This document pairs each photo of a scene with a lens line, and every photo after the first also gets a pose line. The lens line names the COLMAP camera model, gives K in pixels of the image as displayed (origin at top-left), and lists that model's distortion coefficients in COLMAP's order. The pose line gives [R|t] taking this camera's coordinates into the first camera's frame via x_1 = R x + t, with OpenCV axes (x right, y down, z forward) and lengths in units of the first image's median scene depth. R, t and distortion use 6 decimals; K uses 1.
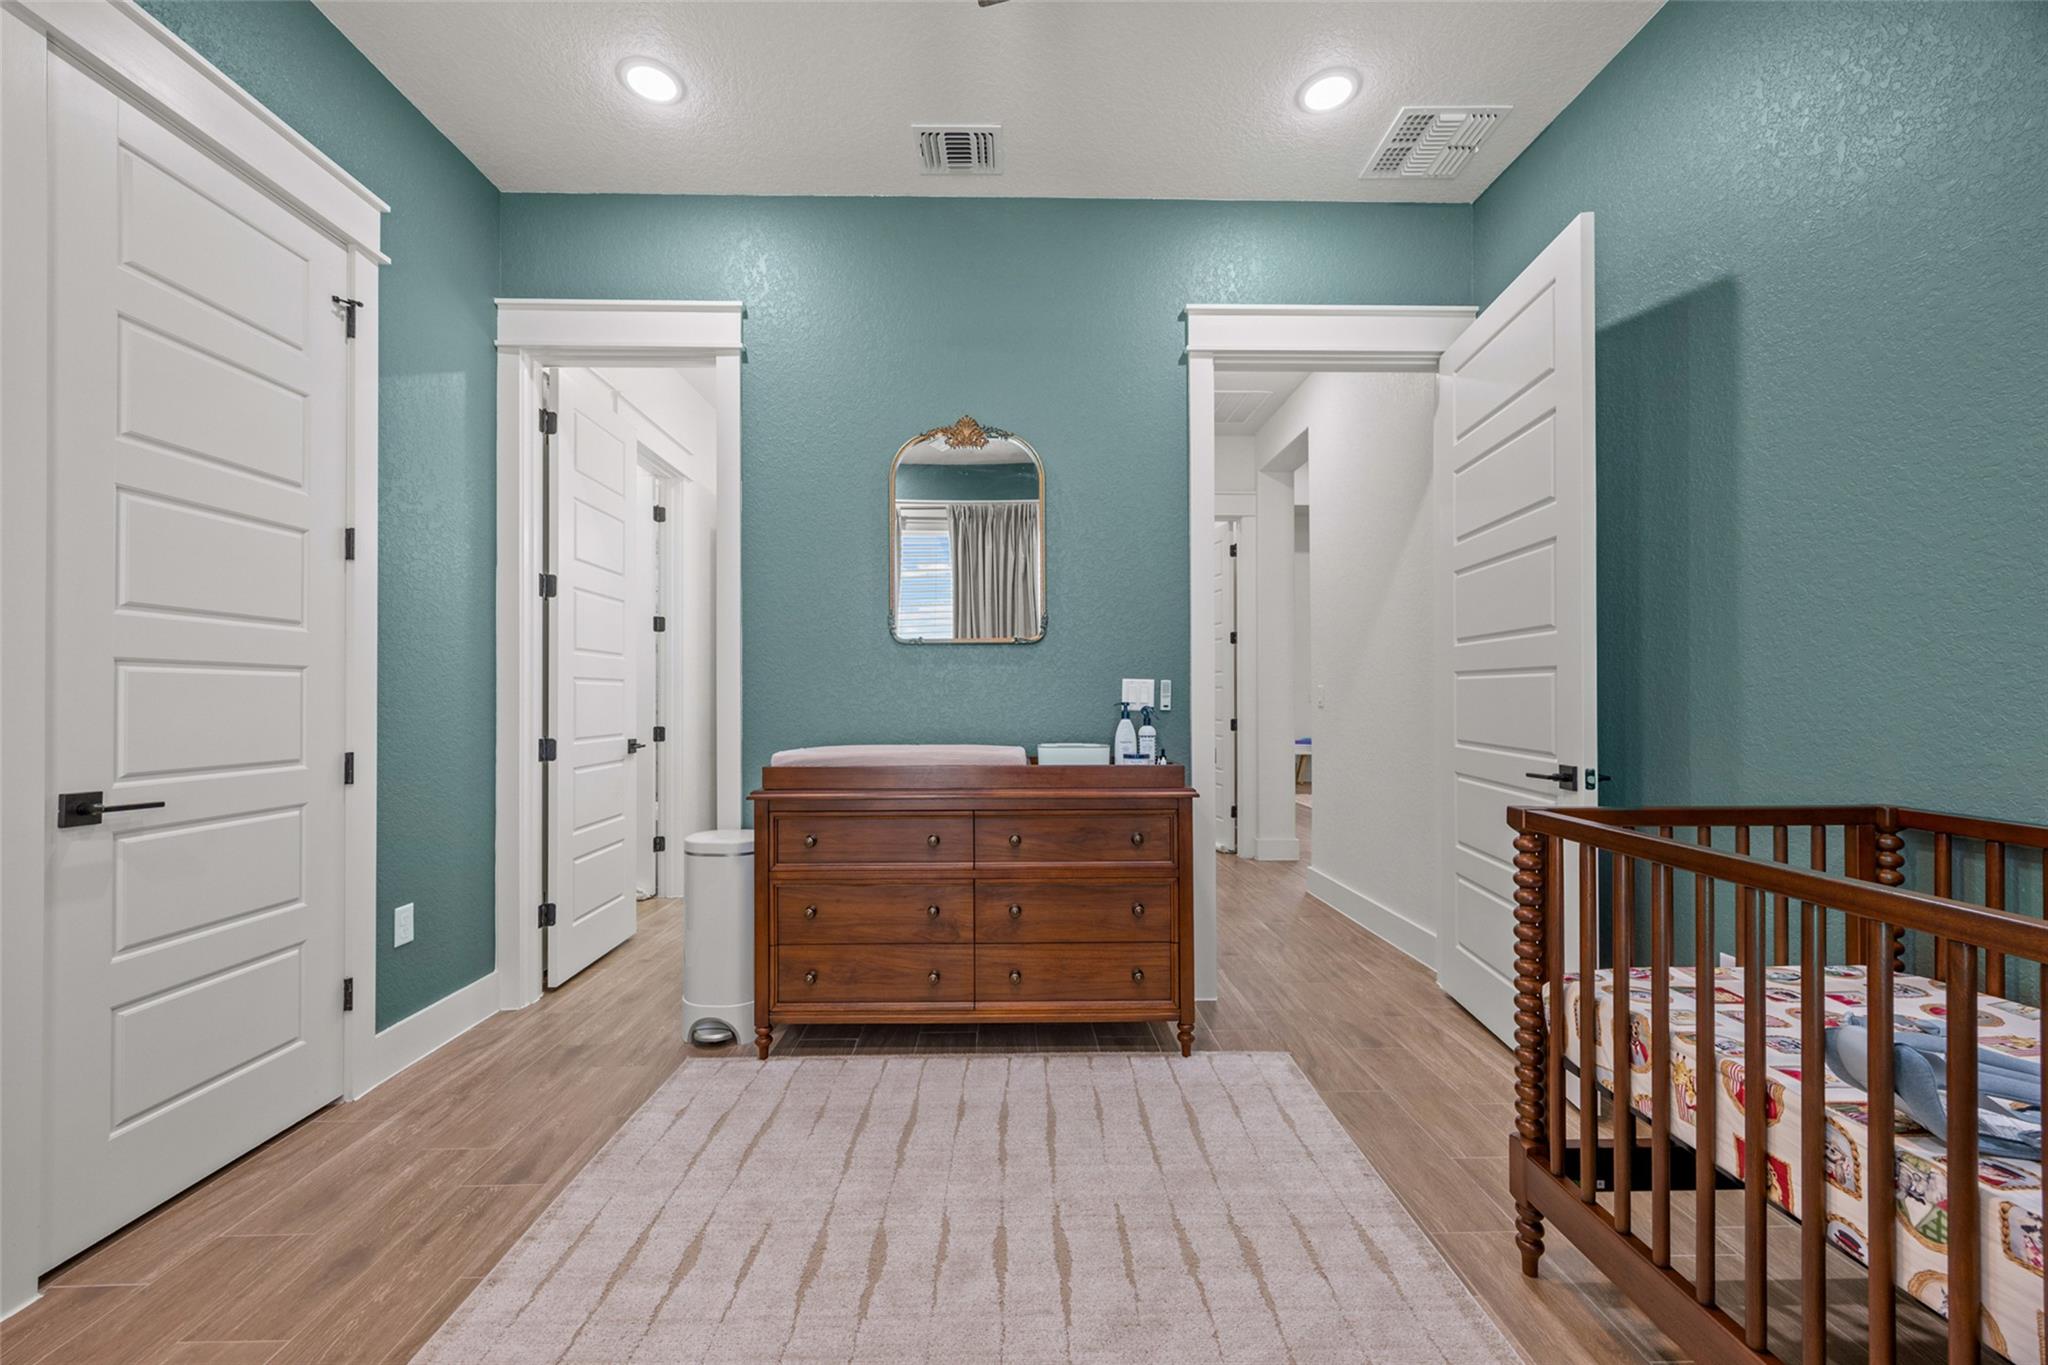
lens RADIAL K [[789.2, 0, 1022.7], [0, 789.2, 687.8], [0, 0, 1]] dist [-0.000885, 0.000140]
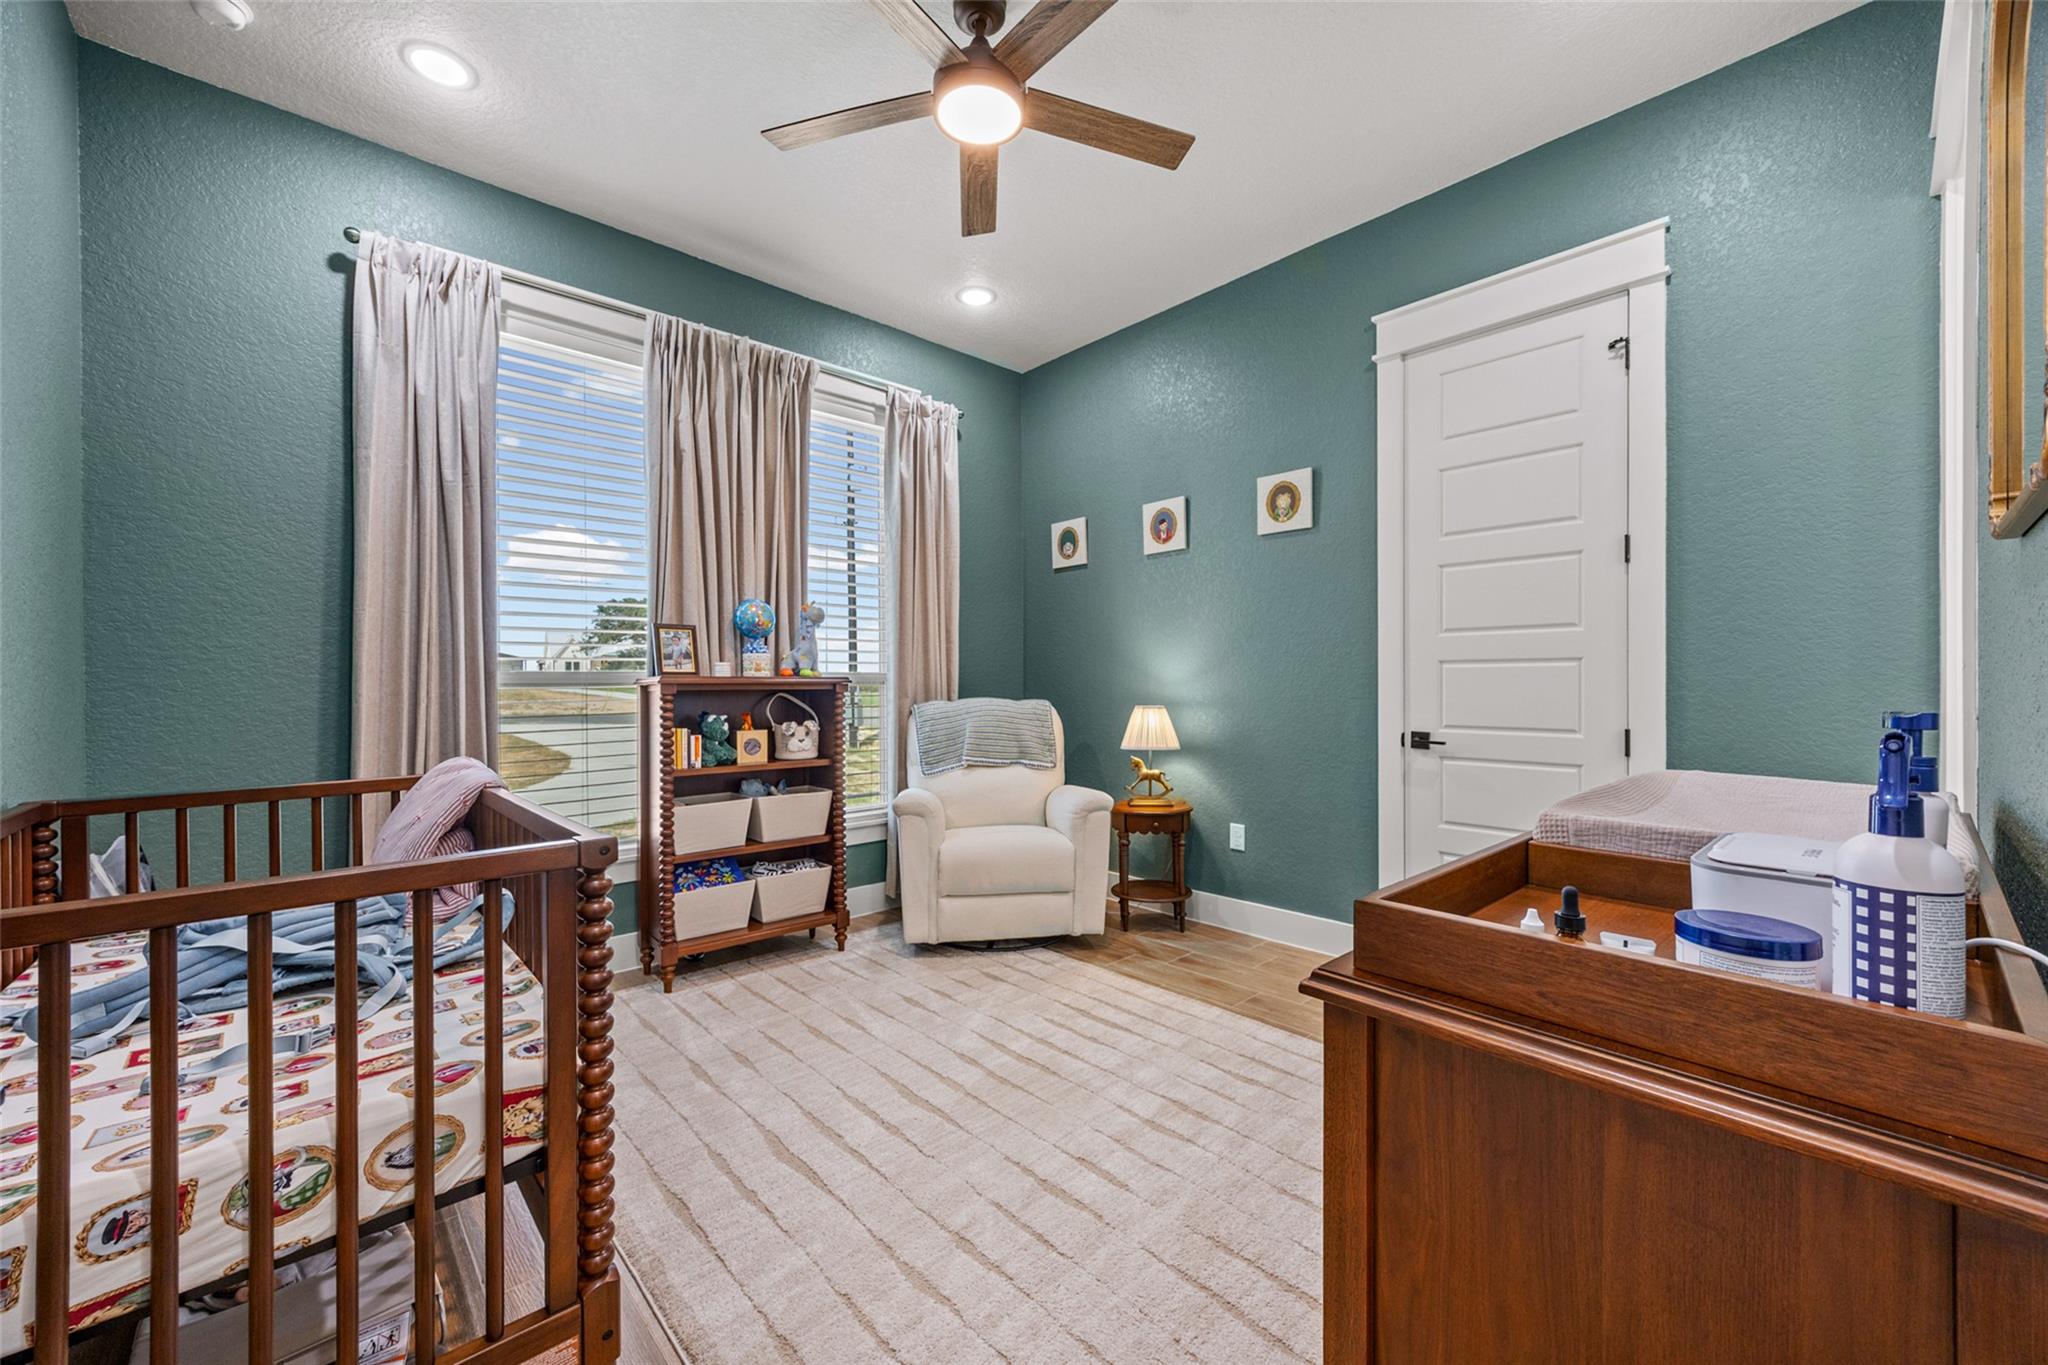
lens RADIAL K [[789.2, 0, 1022.7], [0, 789.2, 687.8], [0, 0, 1]] dist [-0.000885, 0.000140]
pose [[-0.746323, 0.006397, -0.665553, 0.781283], [0.008507, 0.999964, 0.000071, 0.016712], [0.665529, -0.005609, -0.746351, 1.723705]]
